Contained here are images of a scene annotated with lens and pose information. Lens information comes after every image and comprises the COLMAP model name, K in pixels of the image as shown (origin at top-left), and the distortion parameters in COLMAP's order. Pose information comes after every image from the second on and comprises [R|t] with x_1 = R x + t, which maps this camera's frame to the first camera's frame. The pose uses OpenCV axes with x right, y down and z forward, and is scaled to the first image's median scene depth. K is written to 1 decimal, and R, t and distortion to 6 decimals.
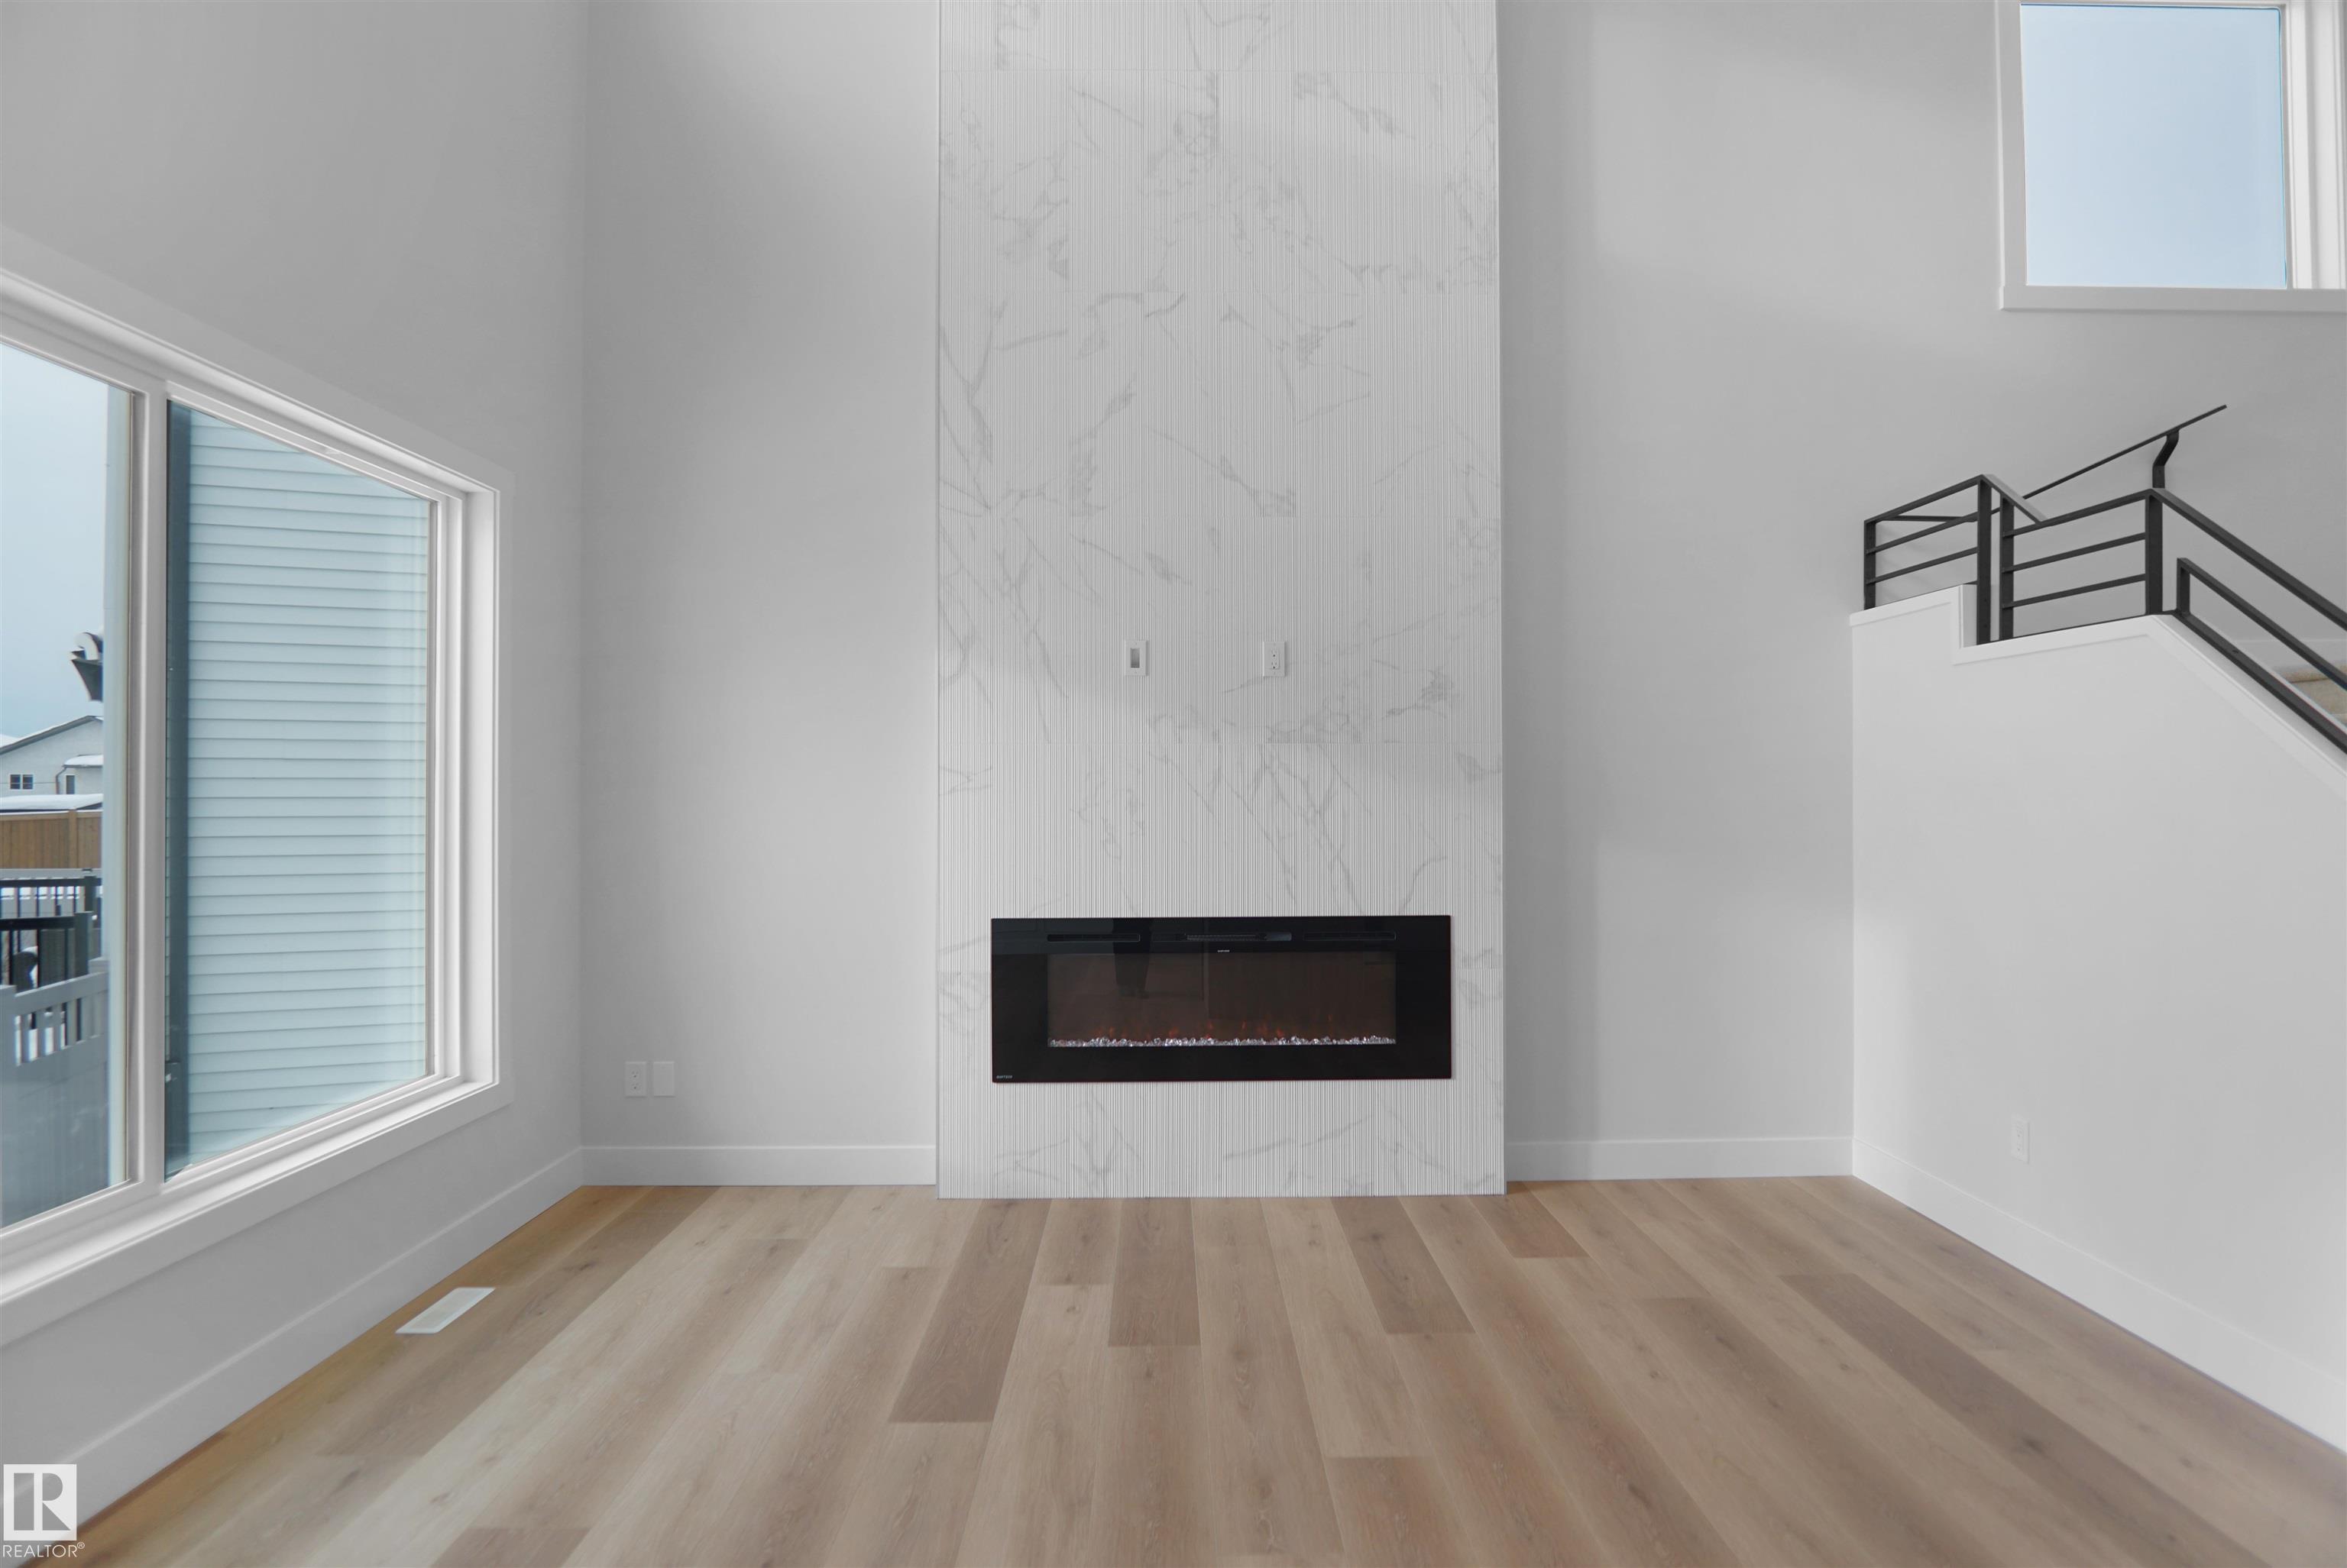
lens RADIAL K [[1287.1, 0, 1173.5], [0, 1287.1, 784.0], [0, 0, 1]] dist [-0.027353, 0.000595]
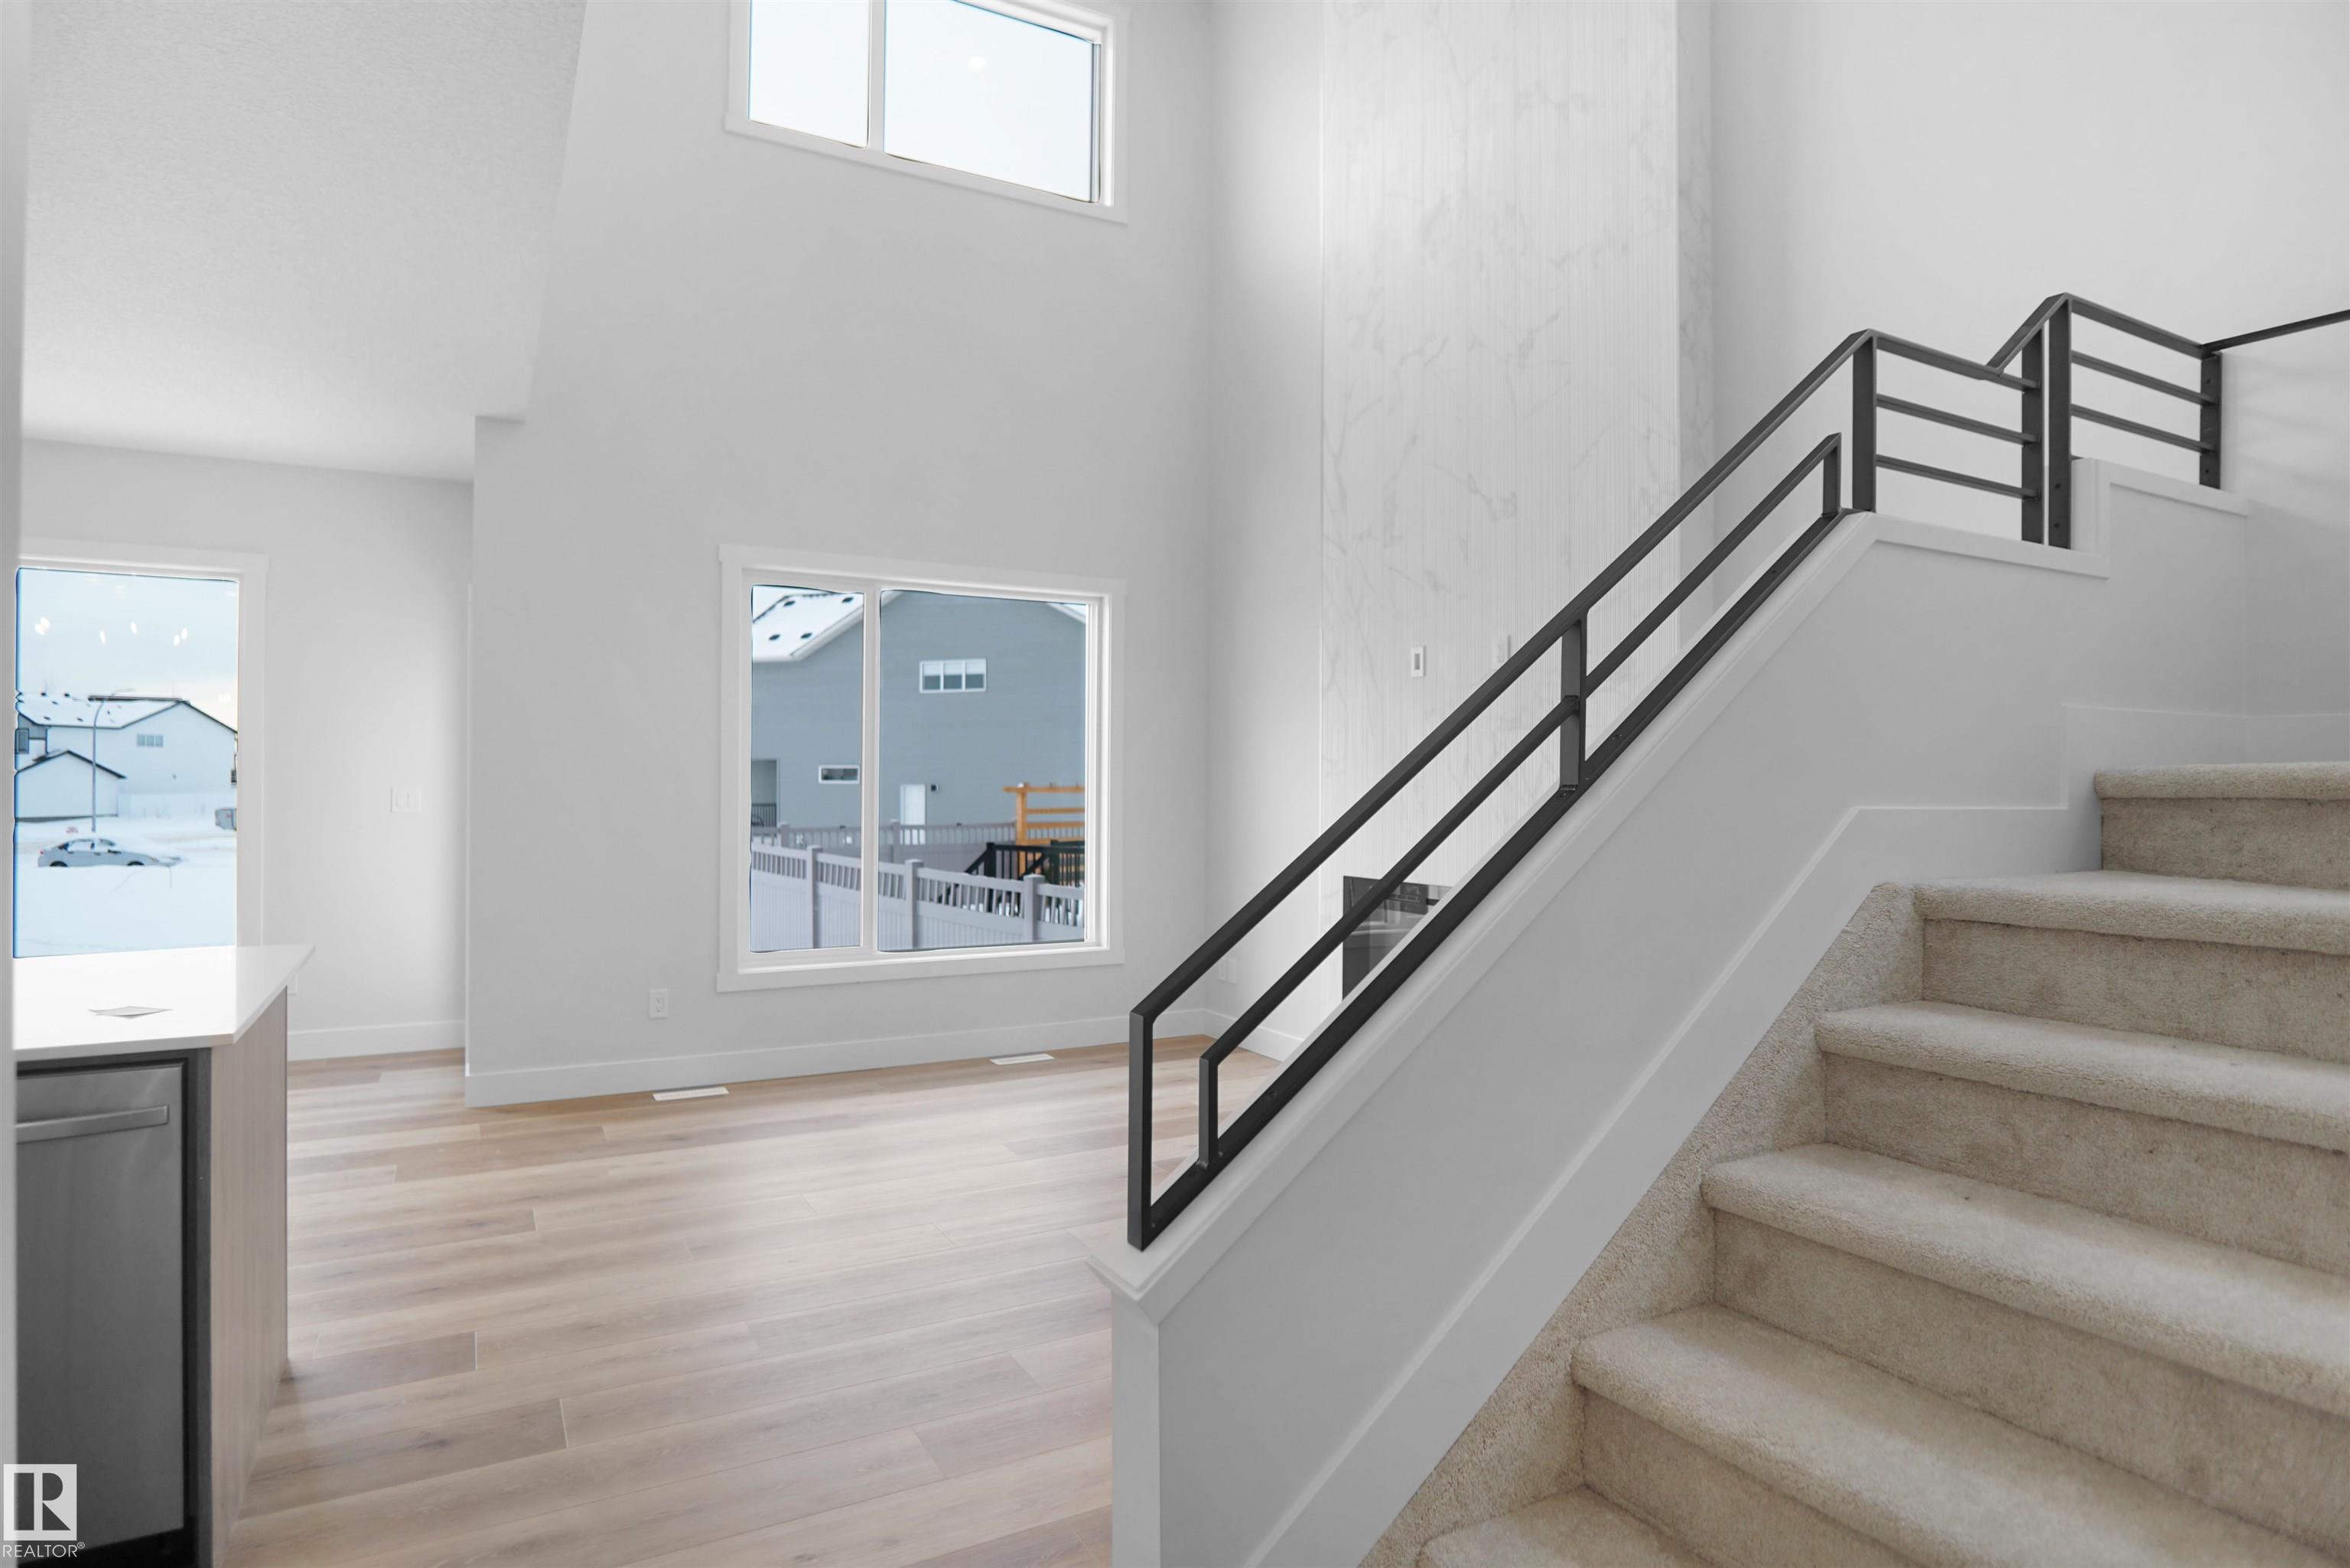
lens RADIAL K [[1266.8, 0, 1188.8], [0, 1266.8, 776.6], [0, 0, 1]] dist [-0.035372, 0.009622]
pose [[0.478703, 0.002916, -0.877972, 0.880577], [-0.001891, 0.999996, 0.002290, 0.004320], [0.877975, 0.000564, 0.478706, 0.267374]]
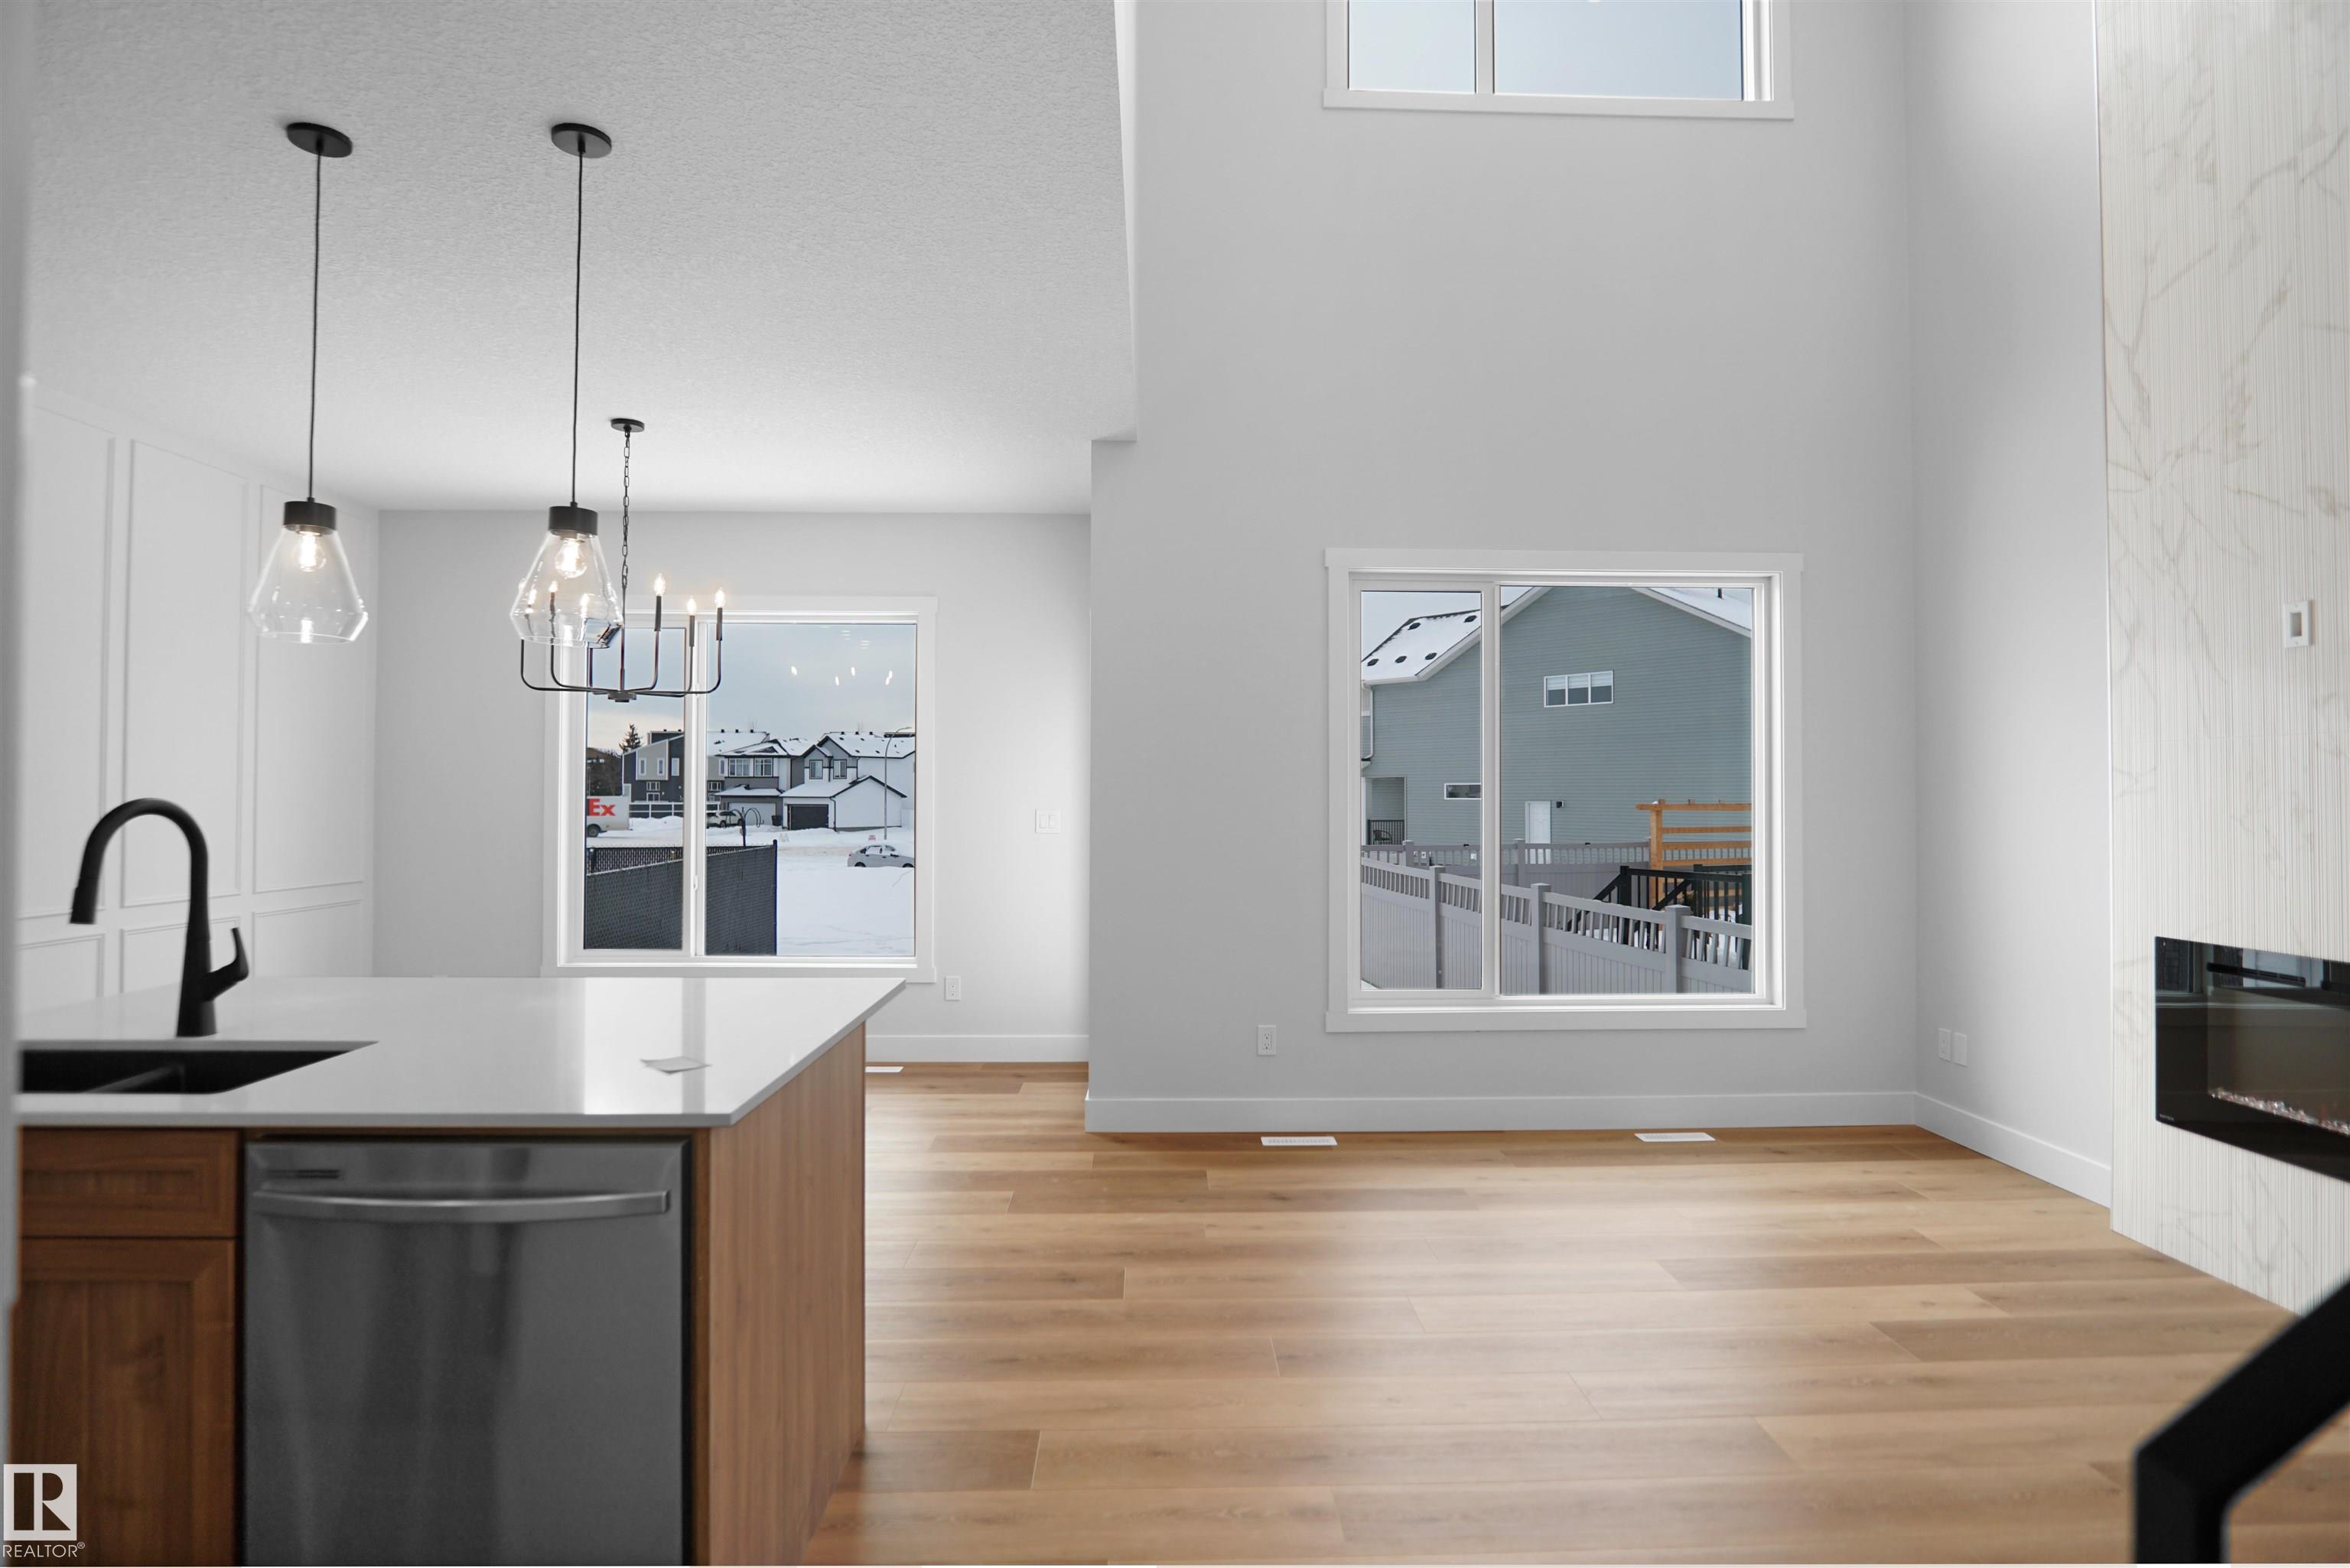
lens RADIAL K [[1266.8, 0, 1188.8], [0, 1266.8, 776.6], [0, 0, 1]] dist [-0.035372, 0.009622]
pose [[0.015050, -0.011553, -0.999820, 0.712664], [0.004244, 0.999925, -0.011490, 0.000508], [0.999878, -0.004070, 0.015098, 0.314282]]
